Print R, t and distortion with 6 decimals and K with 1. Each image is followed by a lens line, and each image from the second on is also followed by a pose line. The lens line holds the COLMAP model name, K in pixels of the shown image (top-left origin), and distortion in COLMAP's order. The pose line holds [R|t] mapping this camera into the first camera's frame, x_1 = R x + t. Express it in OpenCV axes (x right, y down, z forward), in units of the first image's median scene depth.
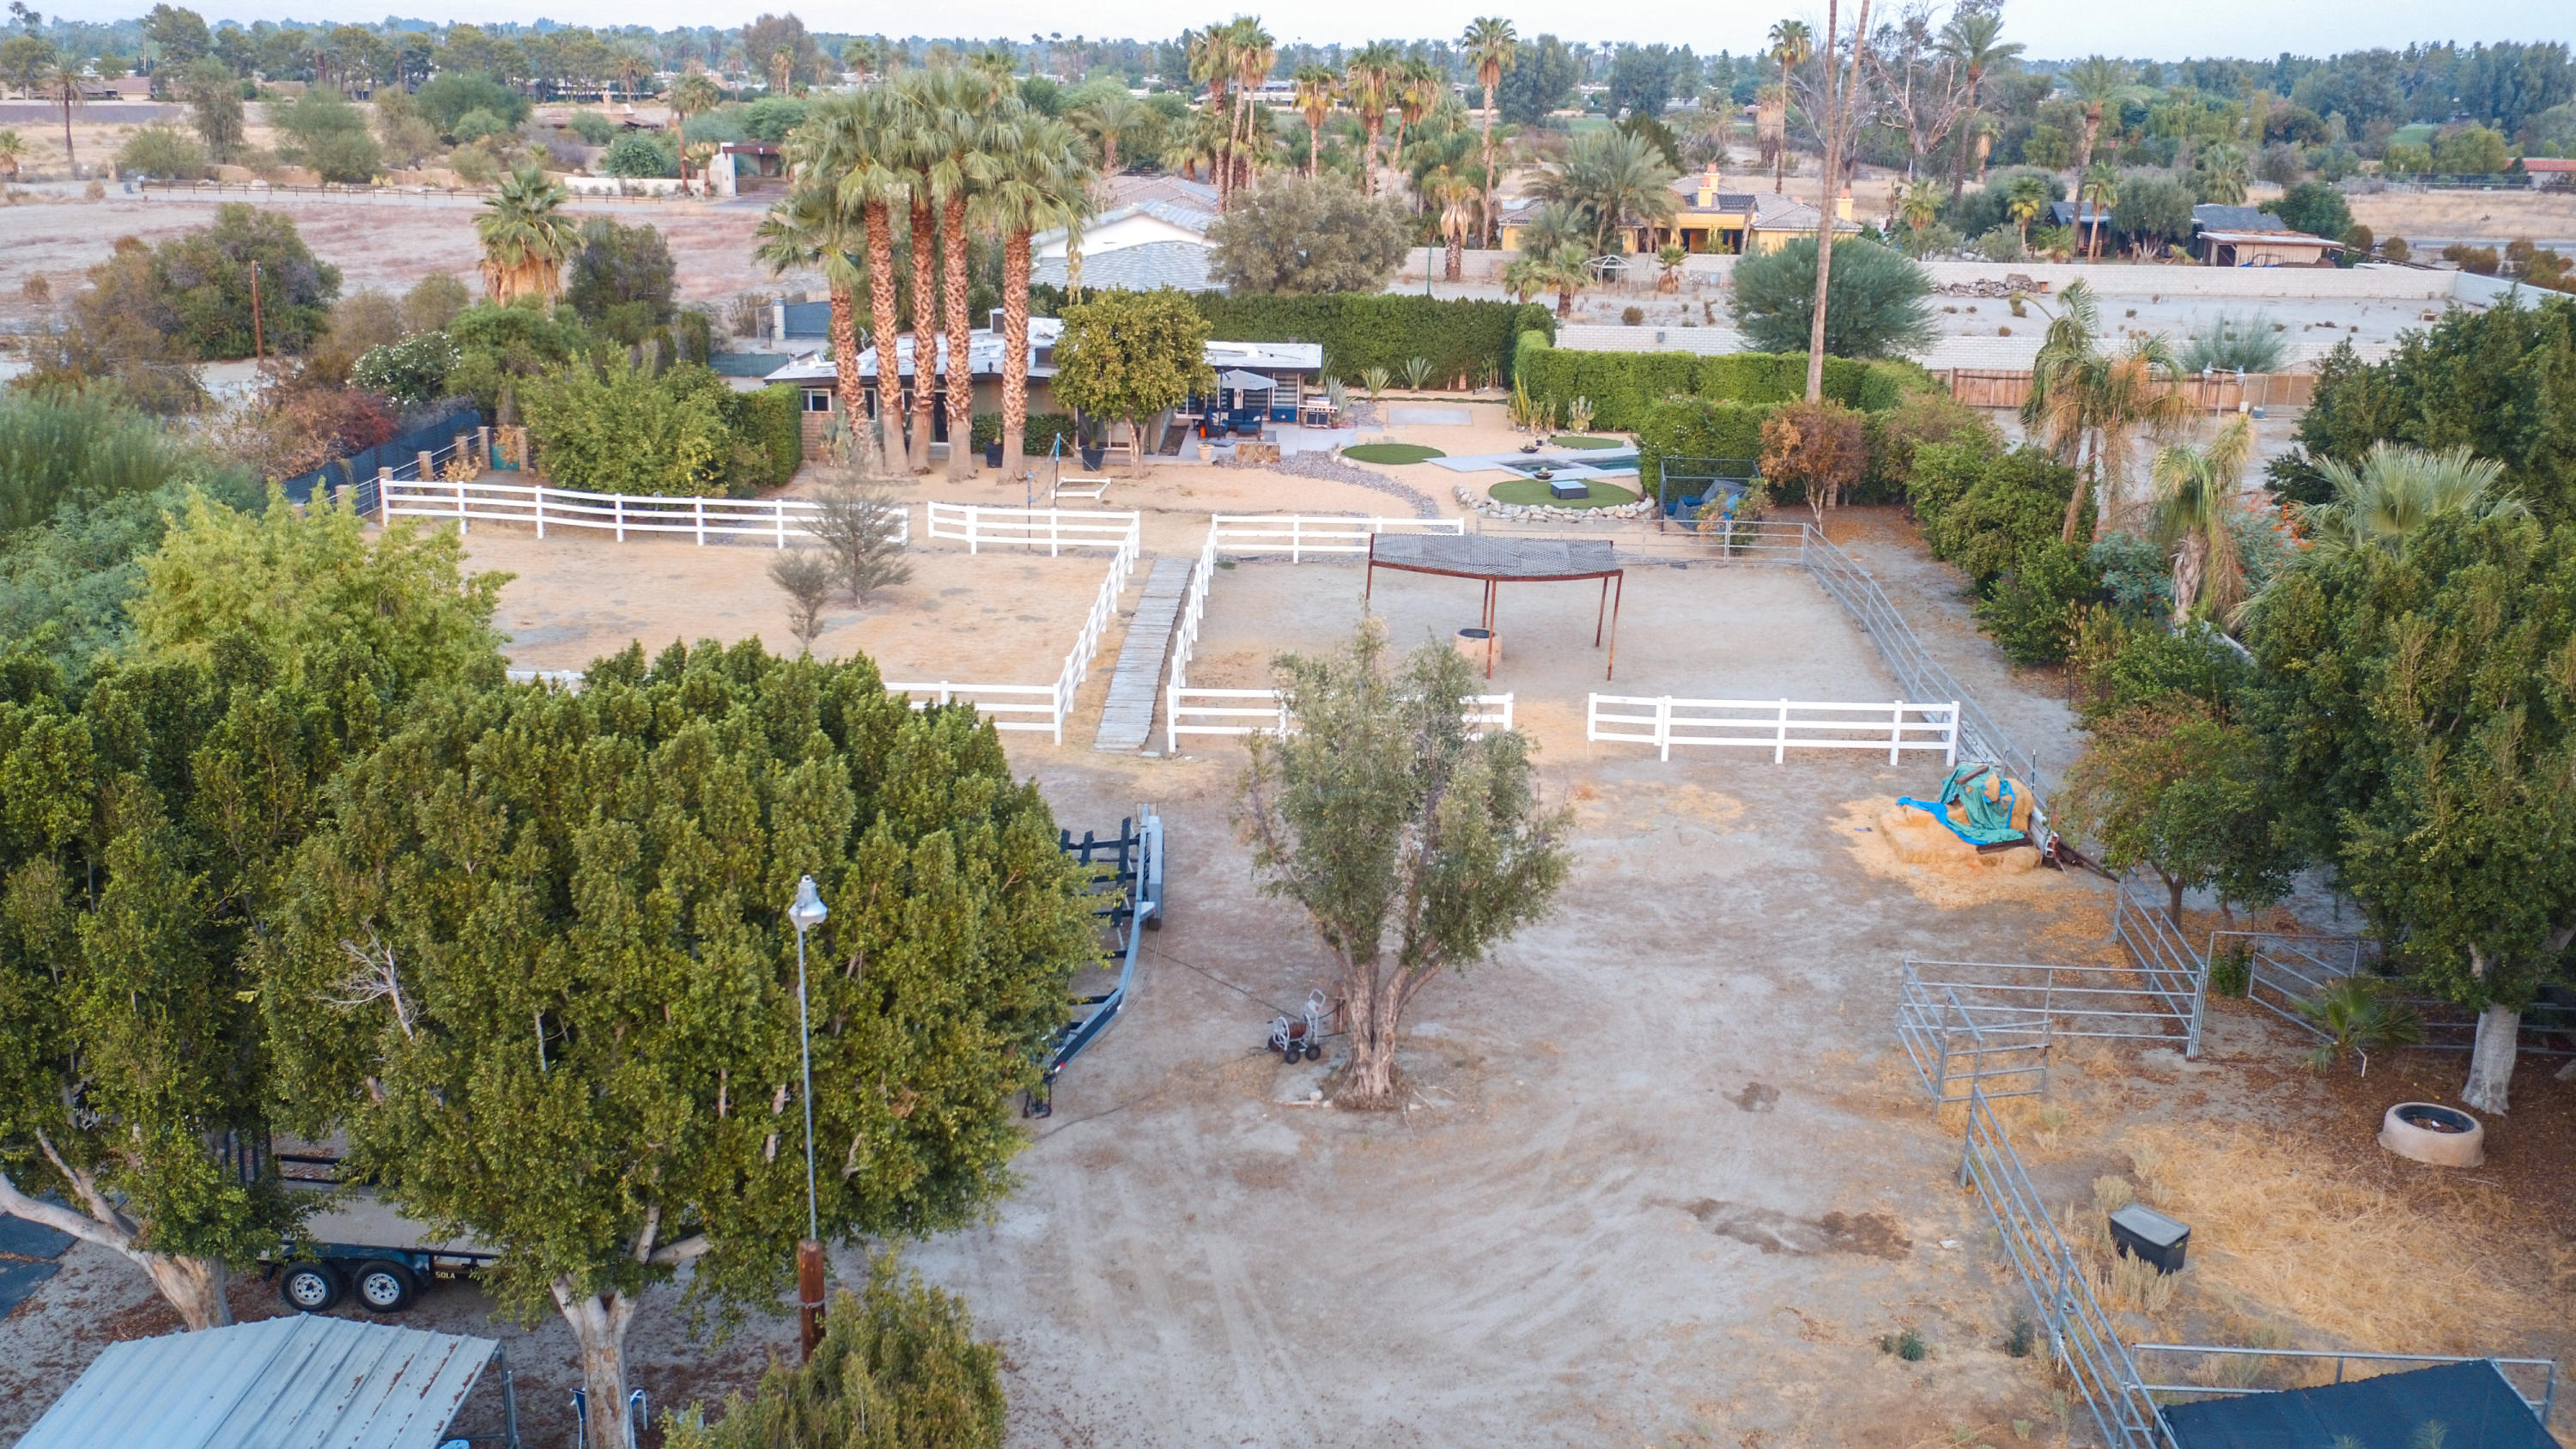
lens RADIAL K [[2271.2, 0, 1288.0], [0, 2271.2, 724.5], [0, 0, 1]] dist [-0.000408, 0.006787]
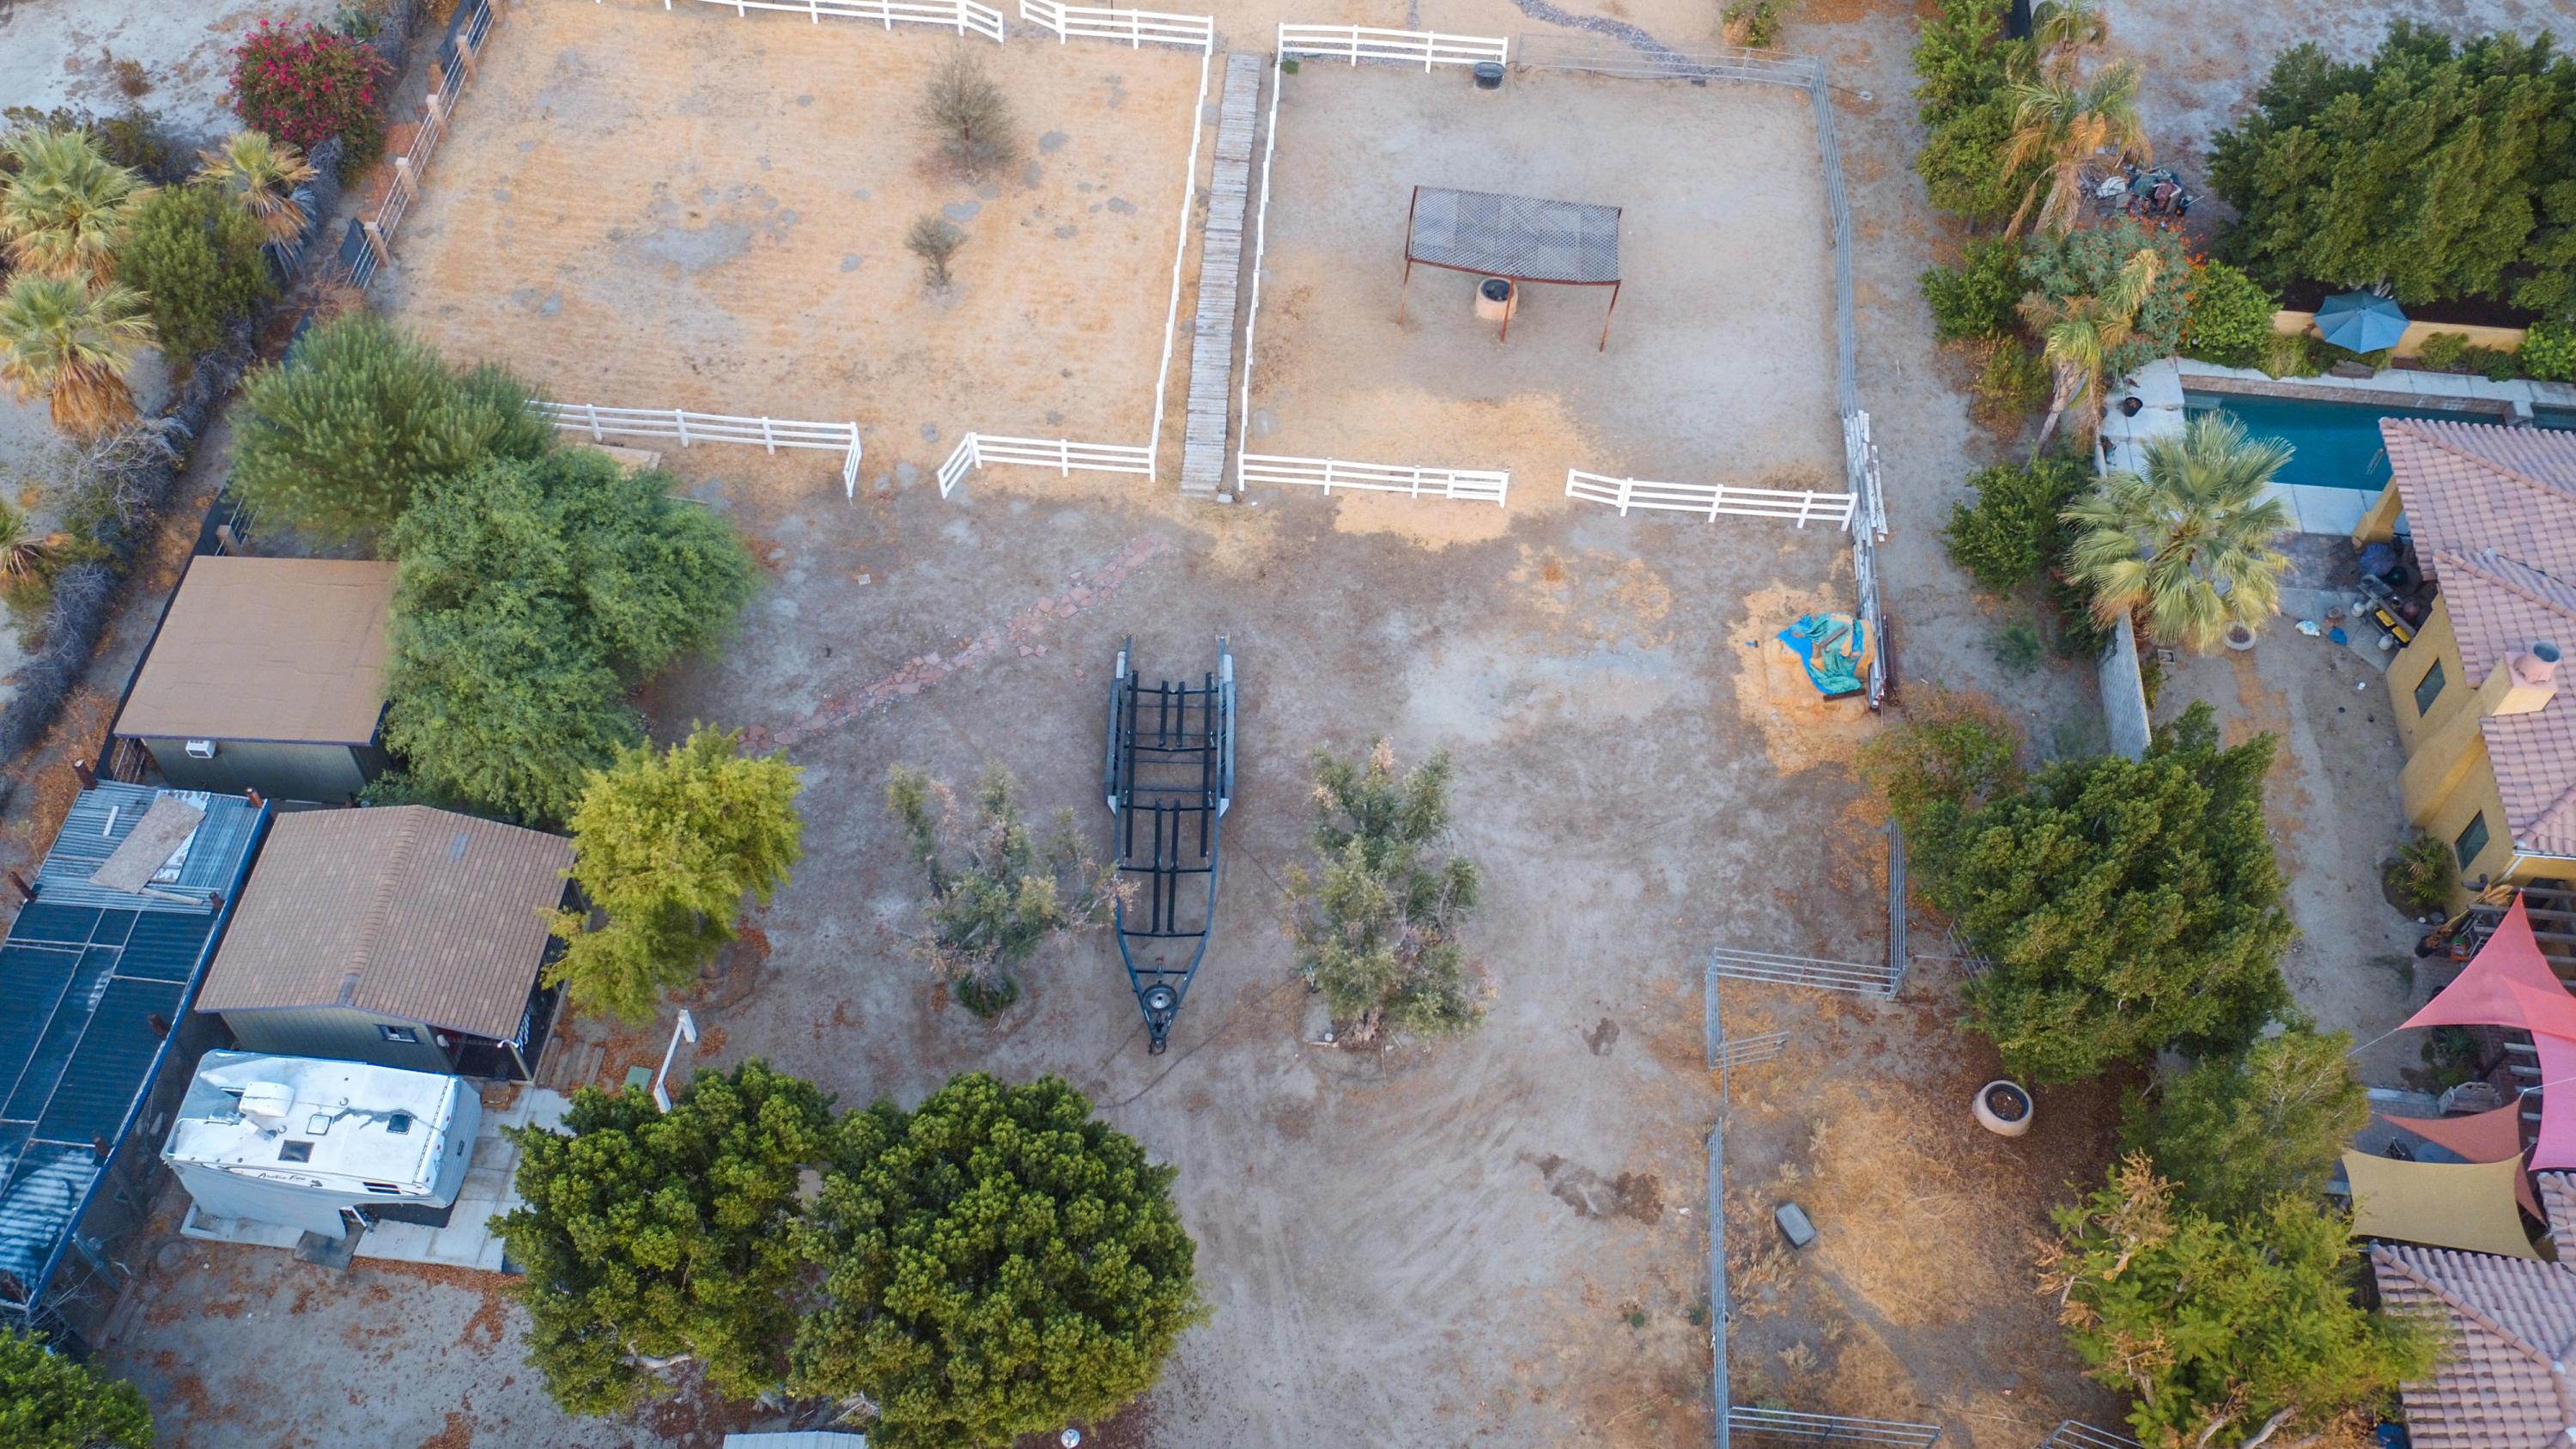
lens RADIAL K [[2260.3, 0, 1291.7], [0, 2260.3, 729.0], [0, 0, 1]] dist [-0.002367, 0.010844]
pose [[0.999212, 0.038112, -0.011071, -0.002584], [-0.023970, 0.801871, 0.597016, -0.534563], [0.031631, -0.596280, 0.802153, -0.088761]]
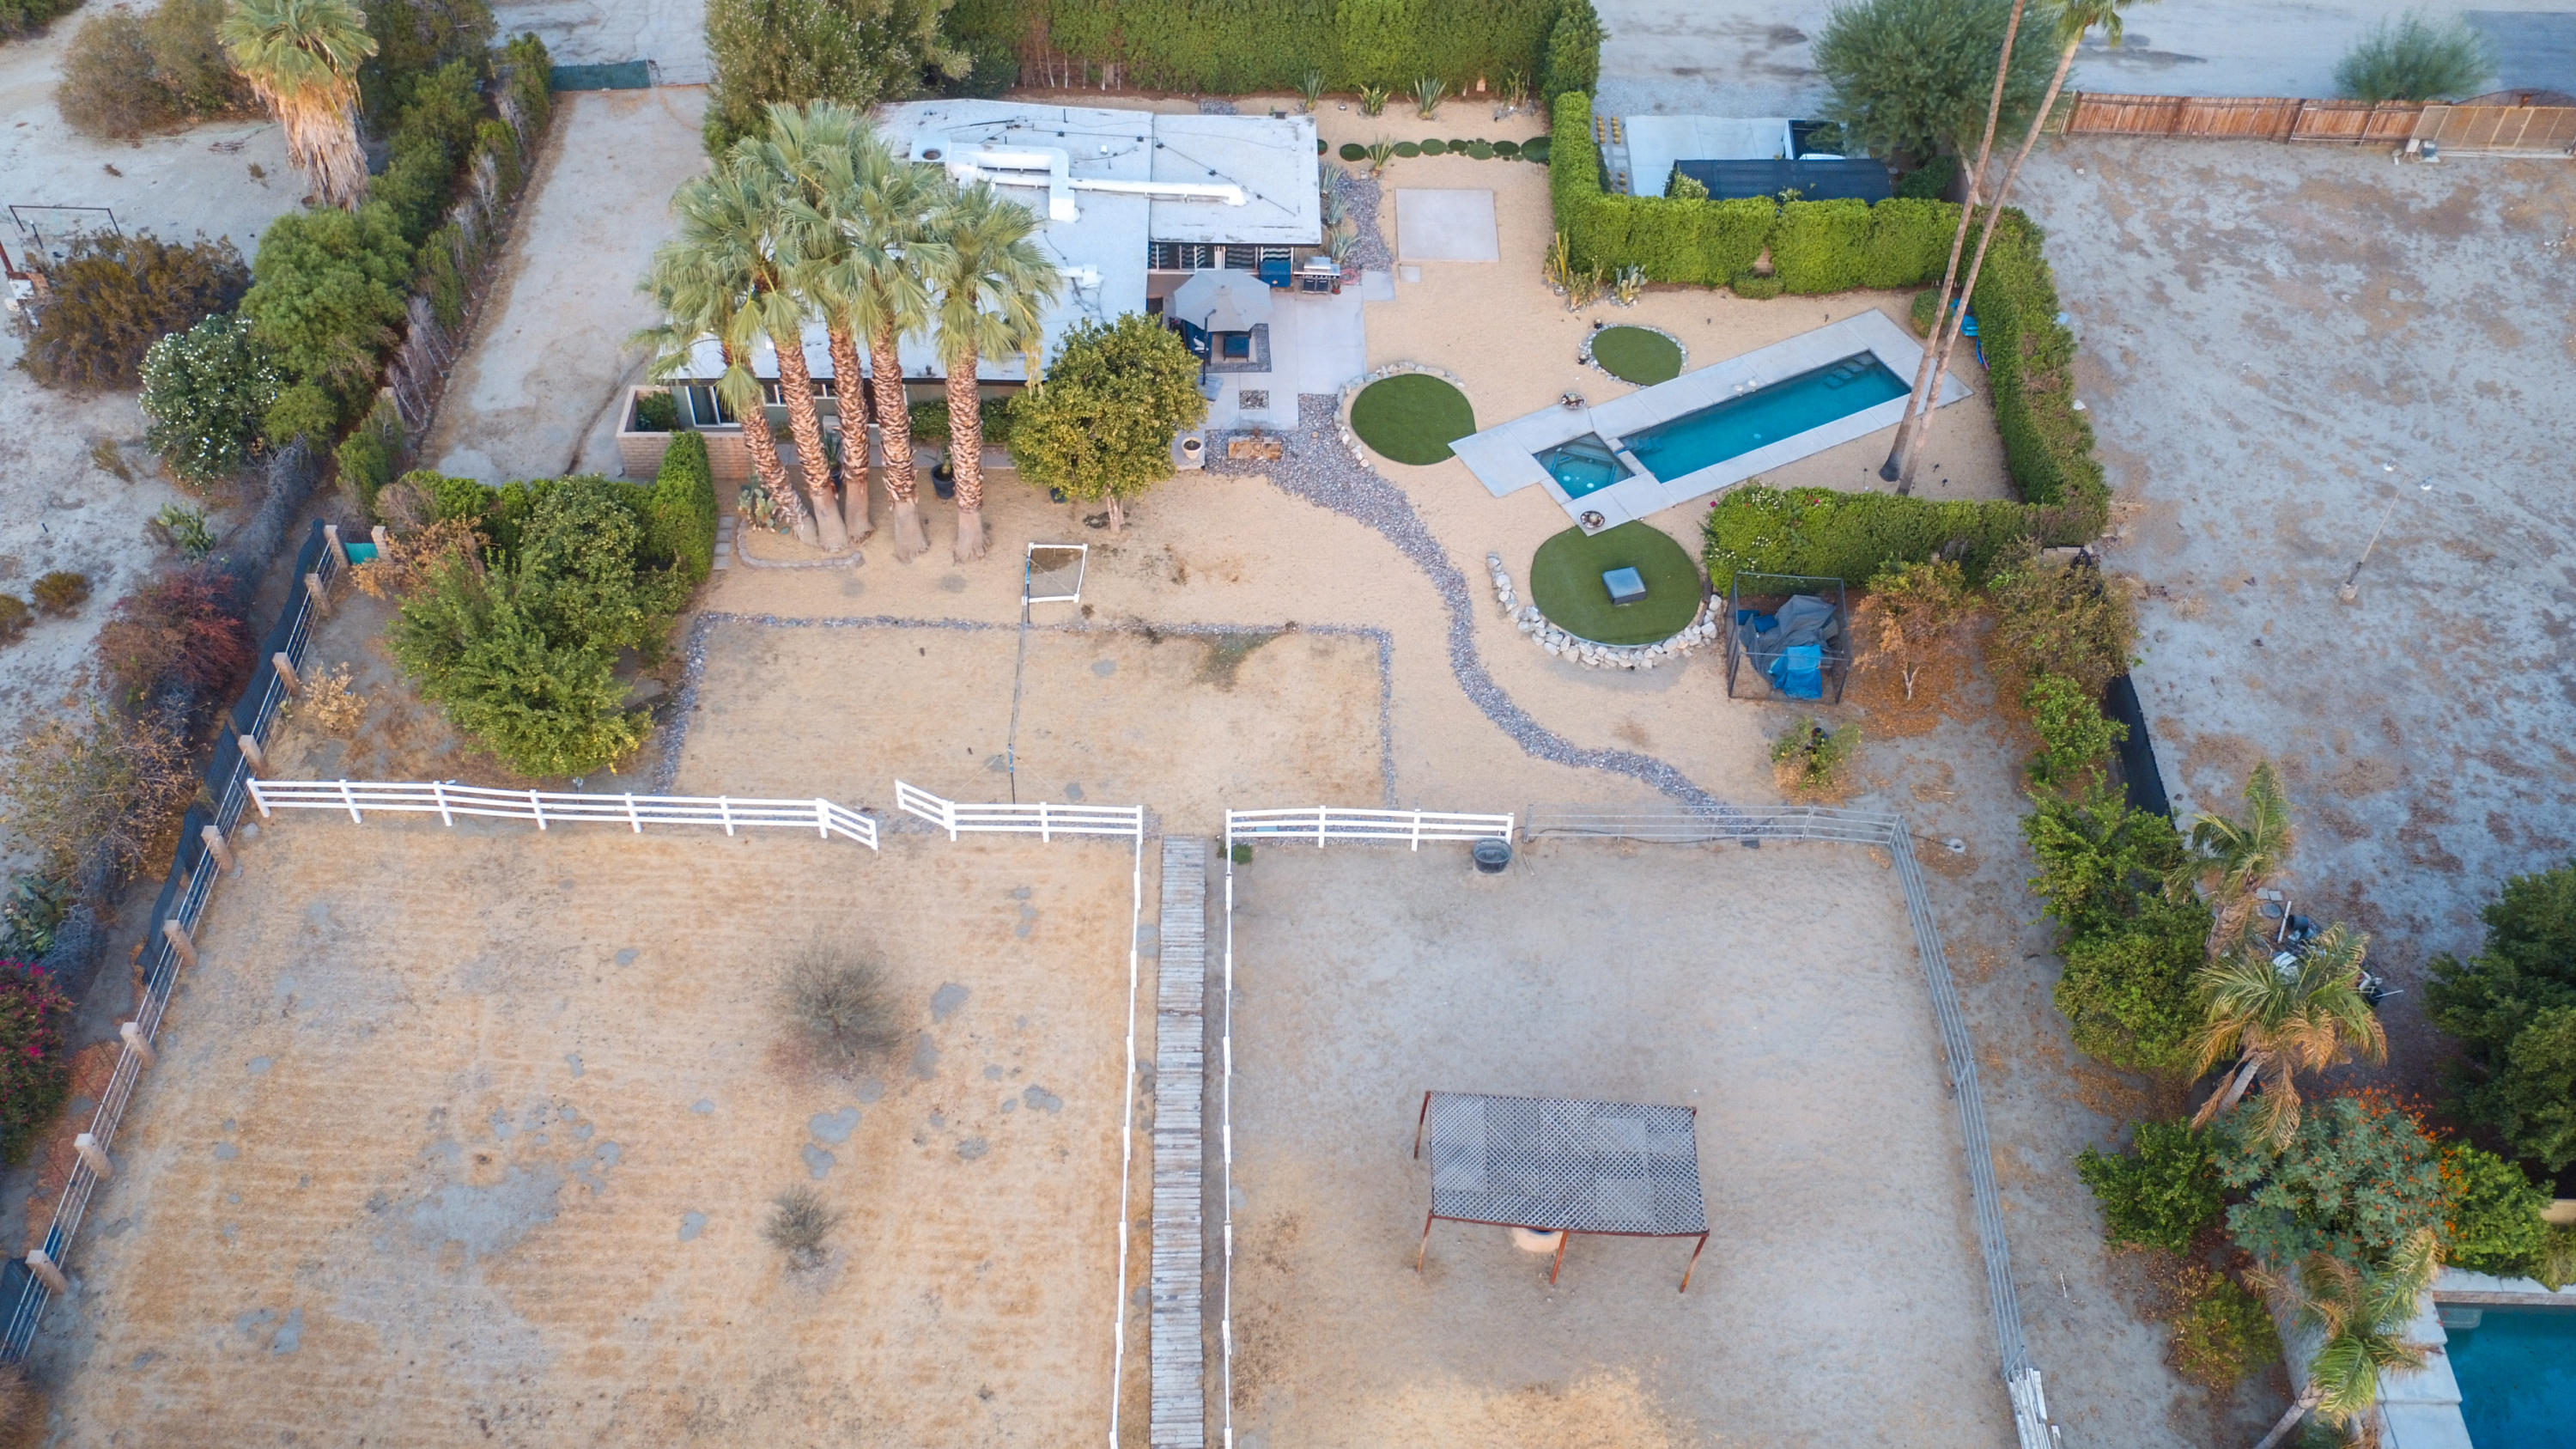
lens RADIAL K [[2271.2, 0, 1288.0], [0, 2271.2, 724.5], [0, 0, 1]] dist [-0.000408, 0.006787]
pose [[0.999258, -0.023190, 0.030761, -0.040385], [0.003304, 0.847161, 0.531327, -0.662509], [-0.038381, -0.530831, 0.846608, 0.316250]]
